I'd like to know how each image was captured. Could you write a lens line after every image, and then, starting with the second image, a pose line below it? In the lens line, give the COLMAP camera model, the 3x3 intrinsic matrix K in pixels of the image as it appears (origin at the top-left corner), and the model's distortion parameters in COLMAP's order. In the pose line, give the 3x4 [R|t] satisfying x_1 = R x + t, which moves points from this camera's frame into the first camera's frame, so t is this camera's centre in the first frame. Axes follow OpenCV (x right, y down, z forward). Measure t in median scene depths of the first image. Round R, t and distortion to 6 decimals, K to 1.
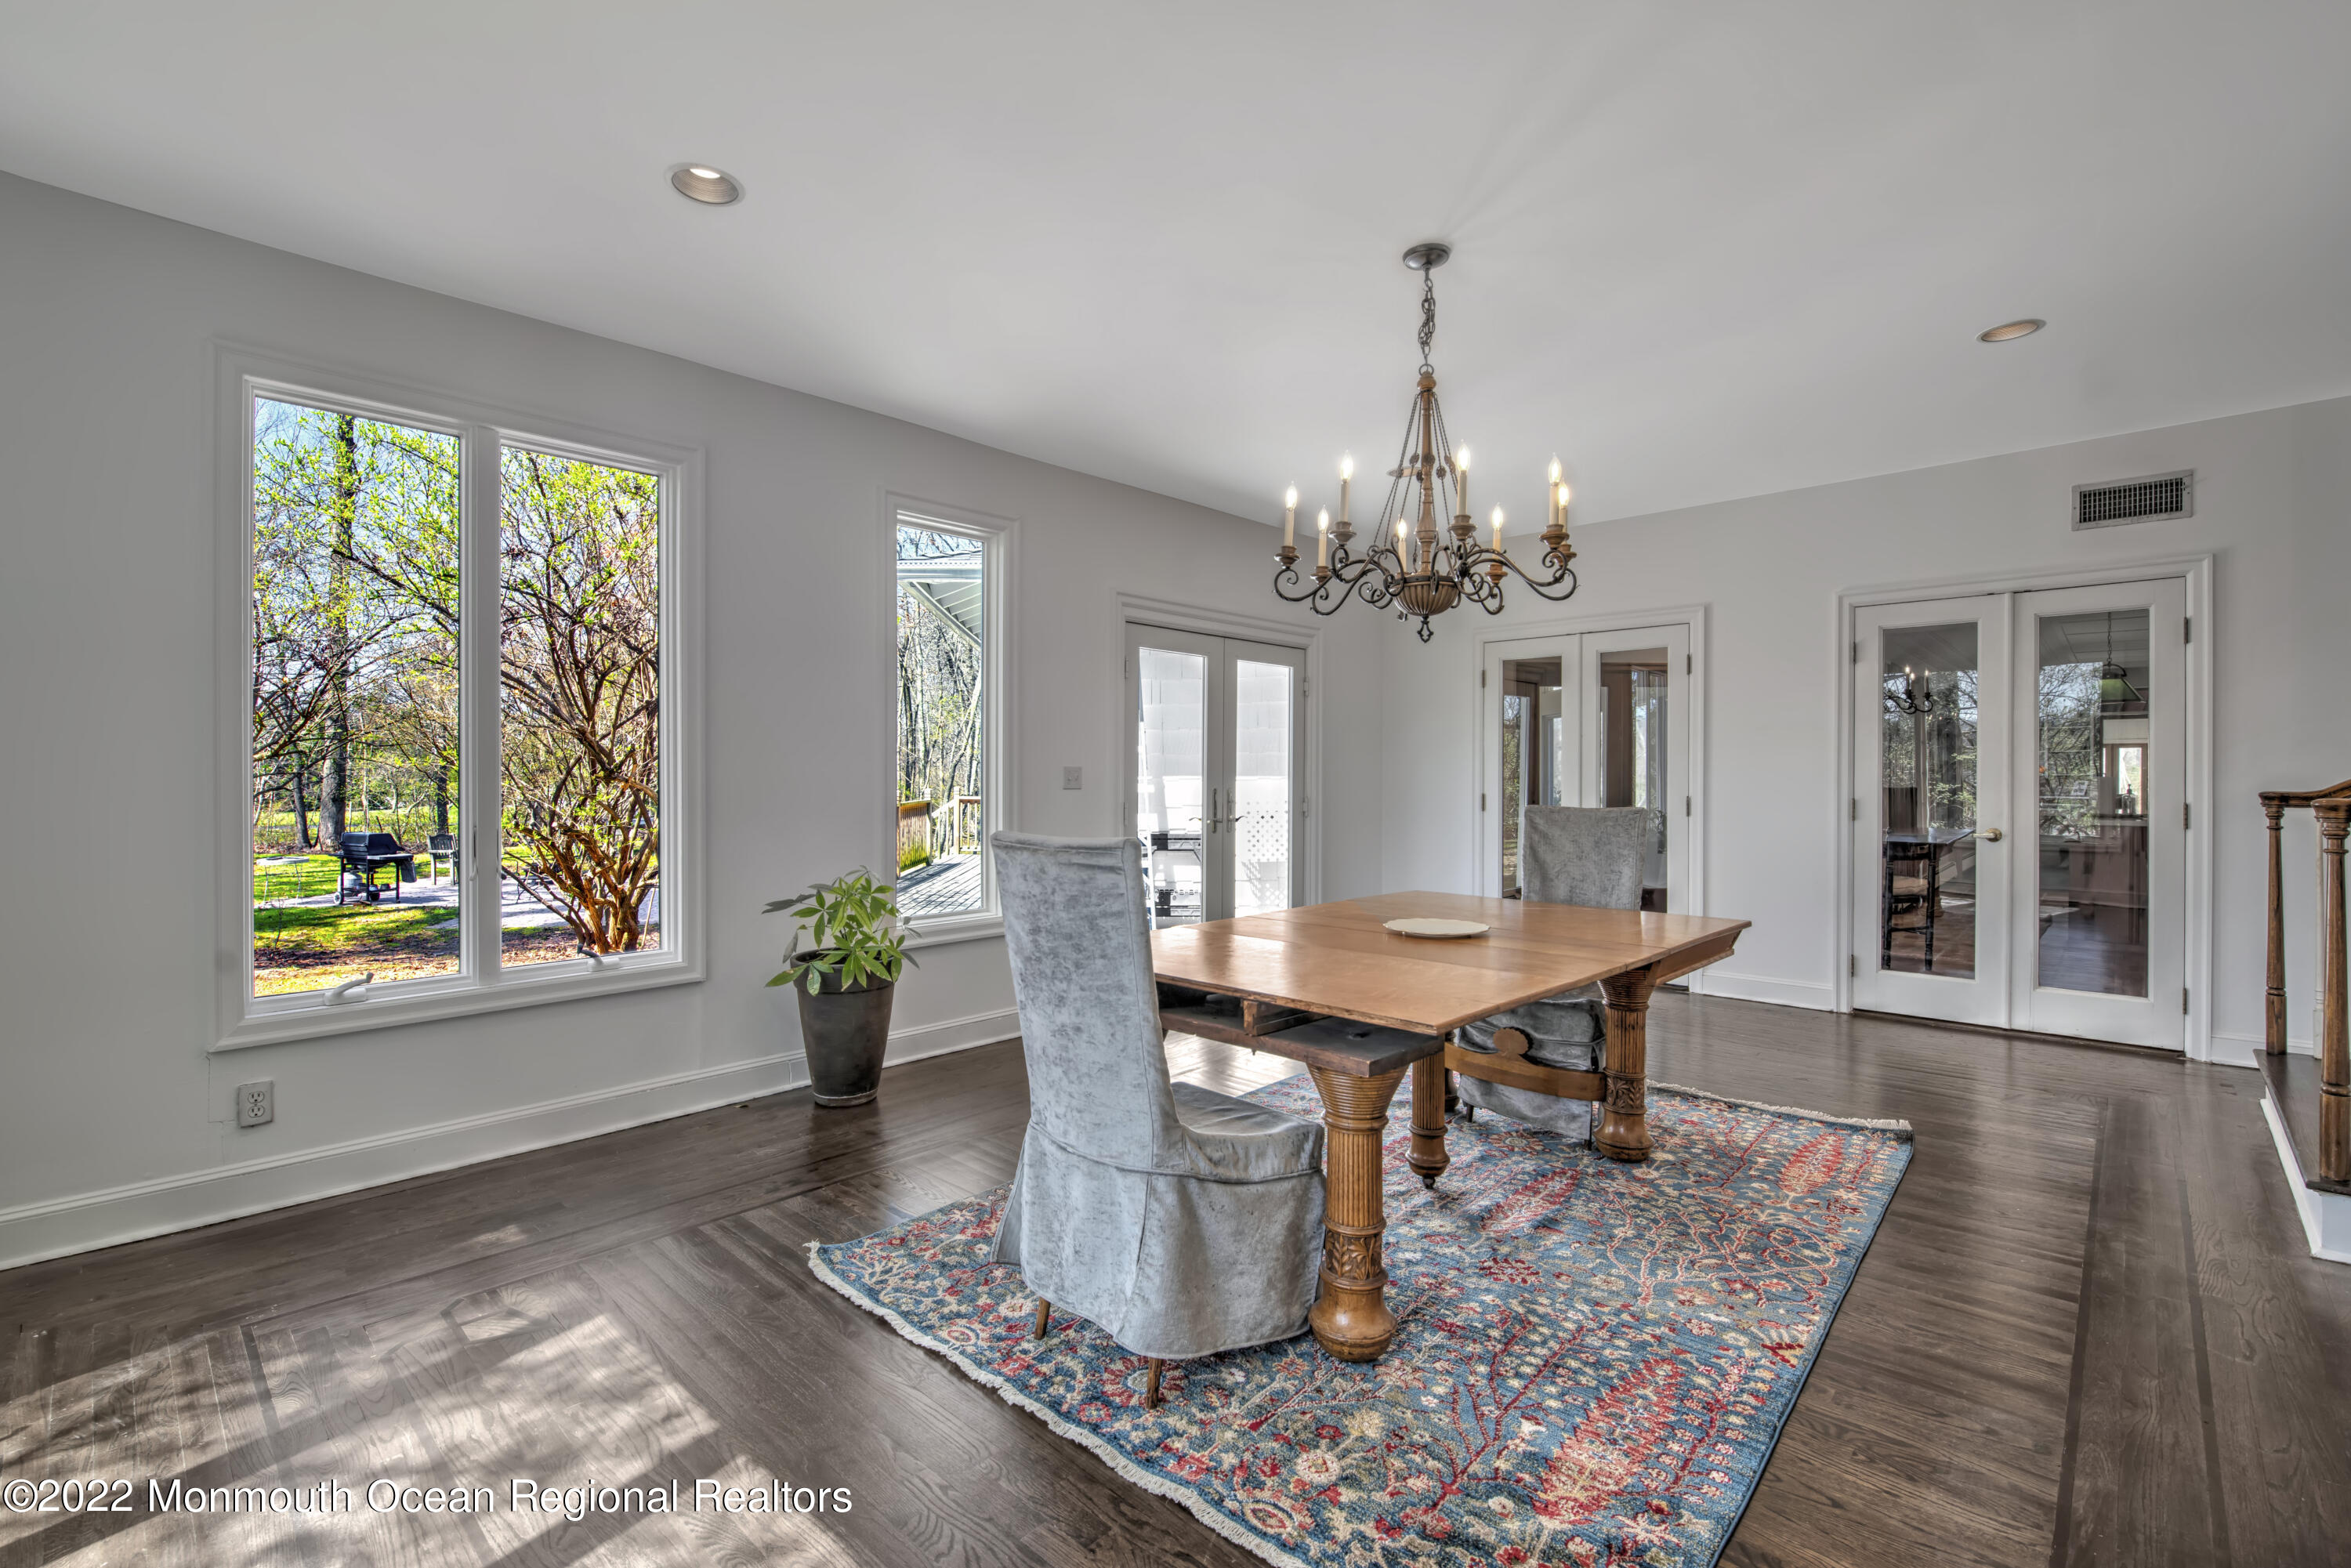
lens RADIAL K [[1028.6, 0, 1178.3], [0, 1028.6, 781.0], [0, 0, 1]] dist [-0.012317, -0.006728]
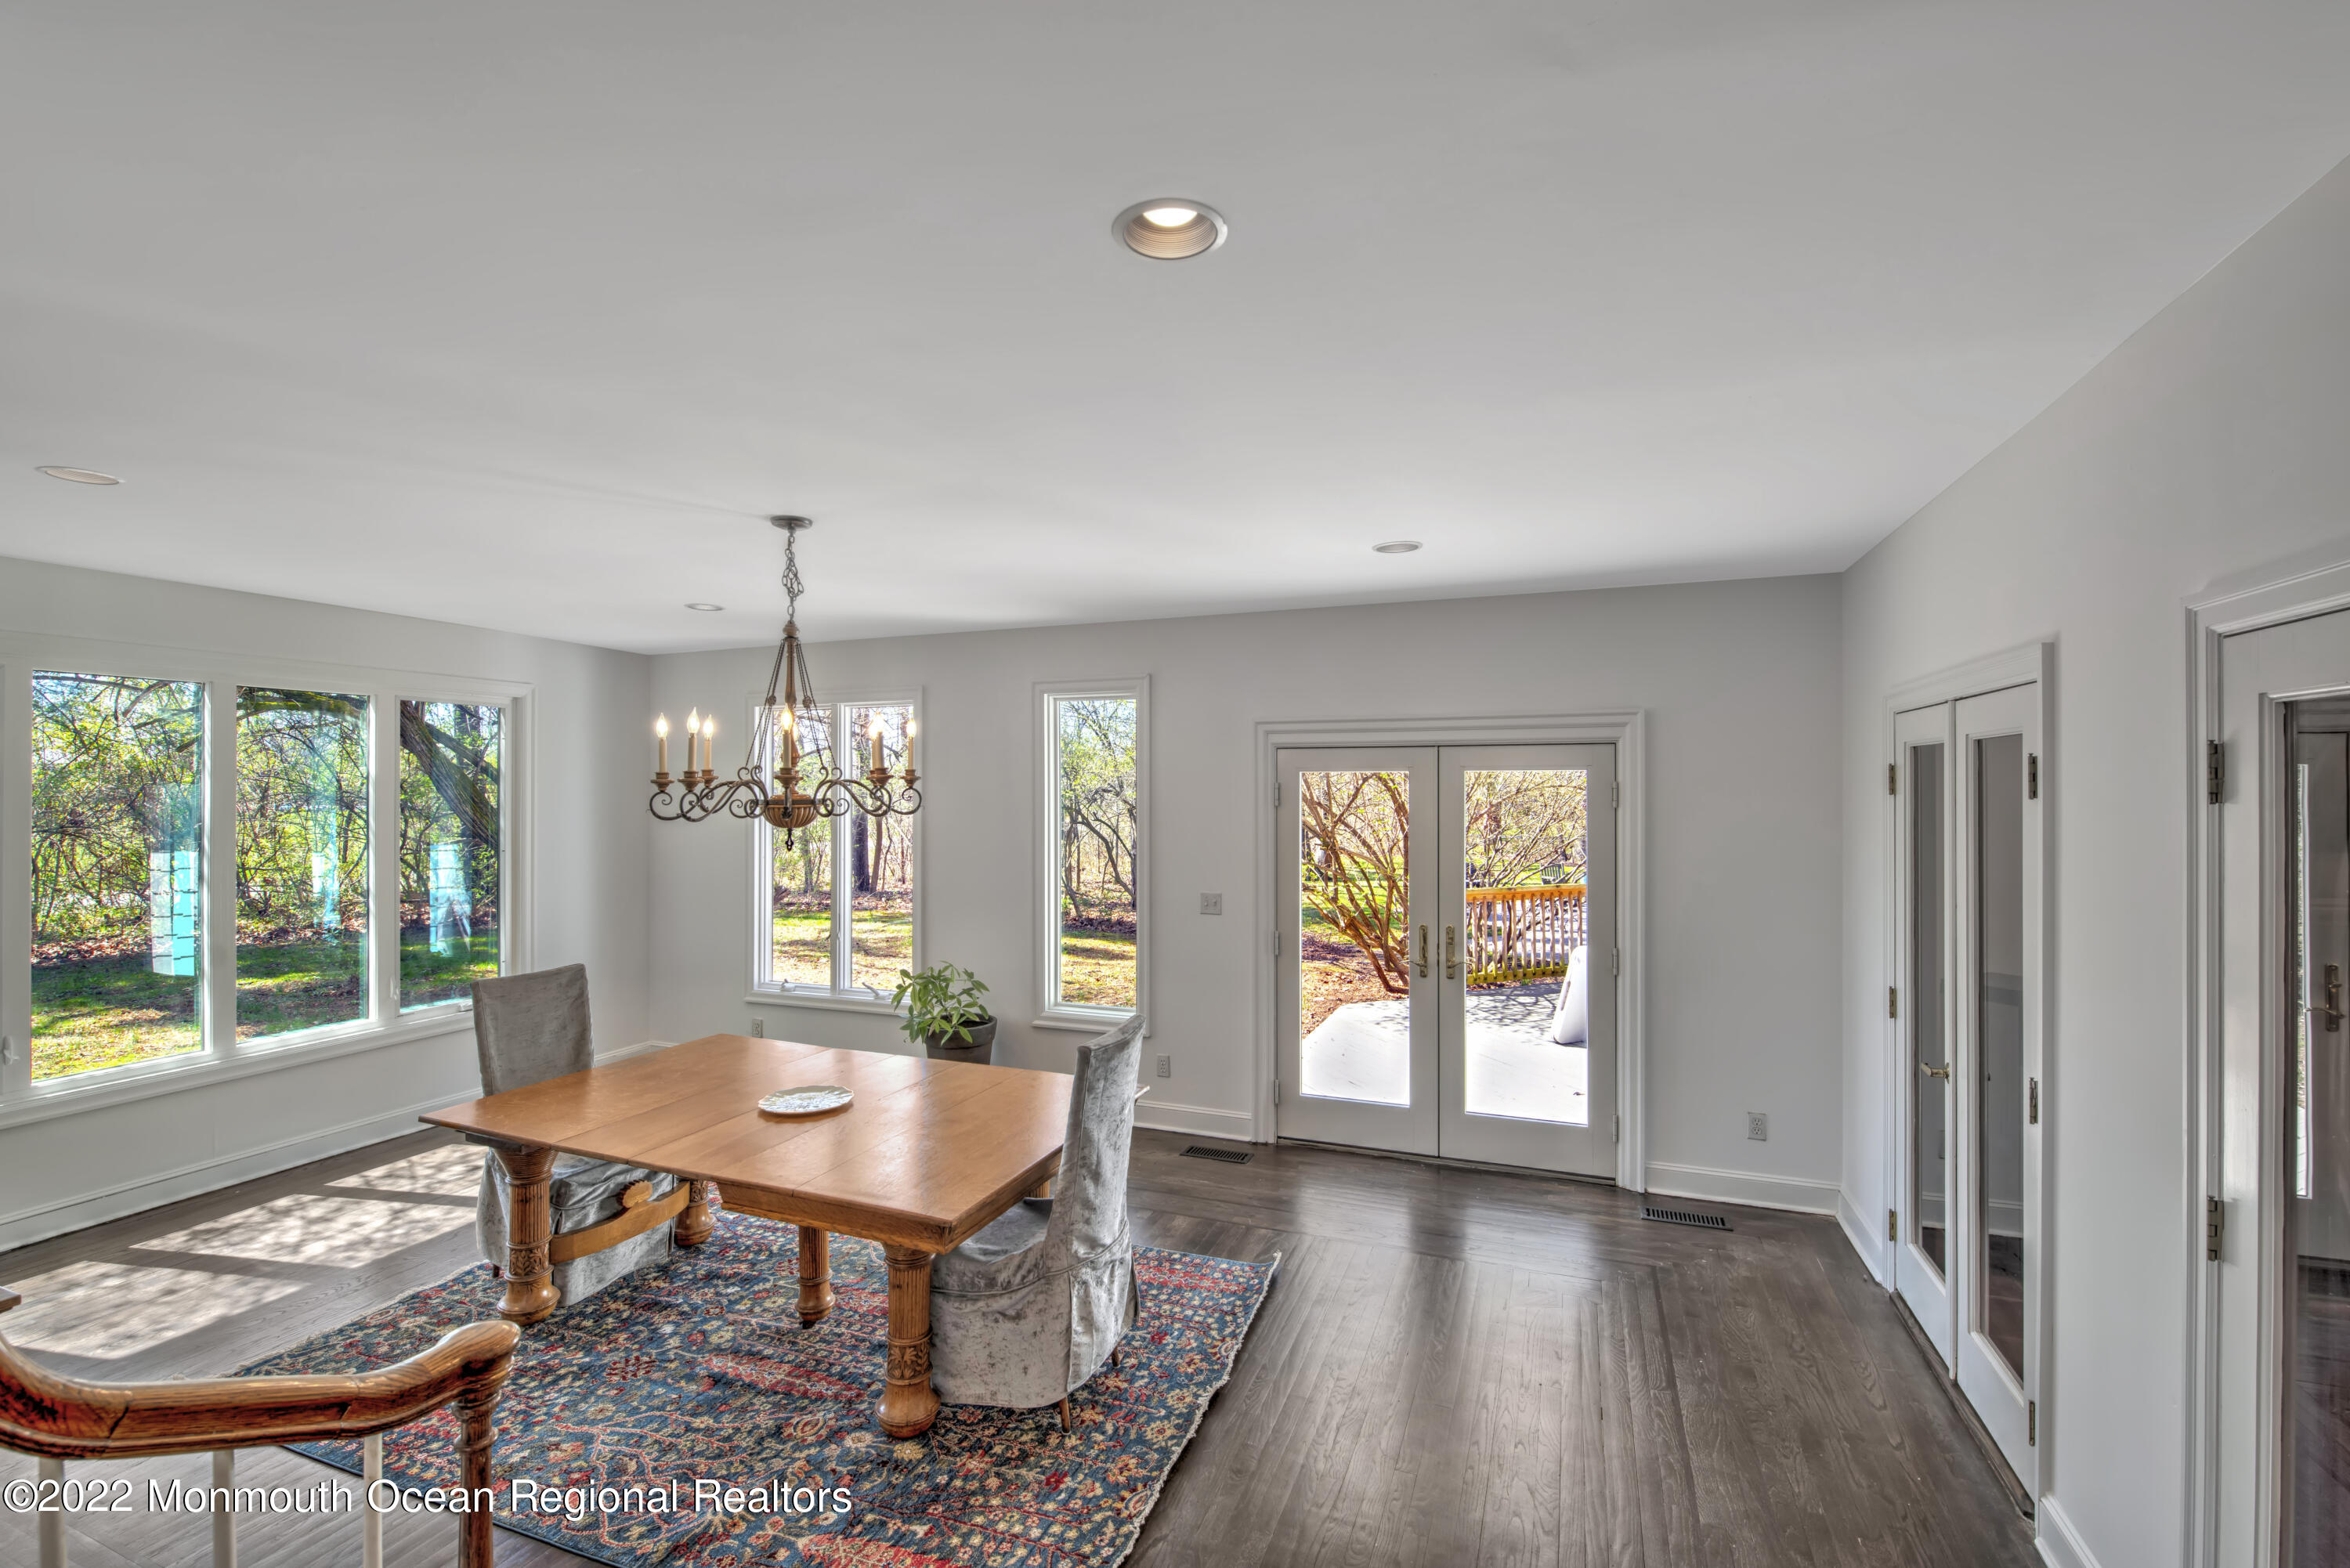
lens RADIAL K [[1028.2, 0, 1177.1], [0, 1028.2, 779.0], [0, 0, 1]] dist [-0.012317, -0.006728]
pose [[0.383322, -0.005648, -0.923598, 1.297263], [-0.006877, 0.999936, -0.008969, -0.183188], [0.923589, 0.009789, 0.383258, 0.837047]]
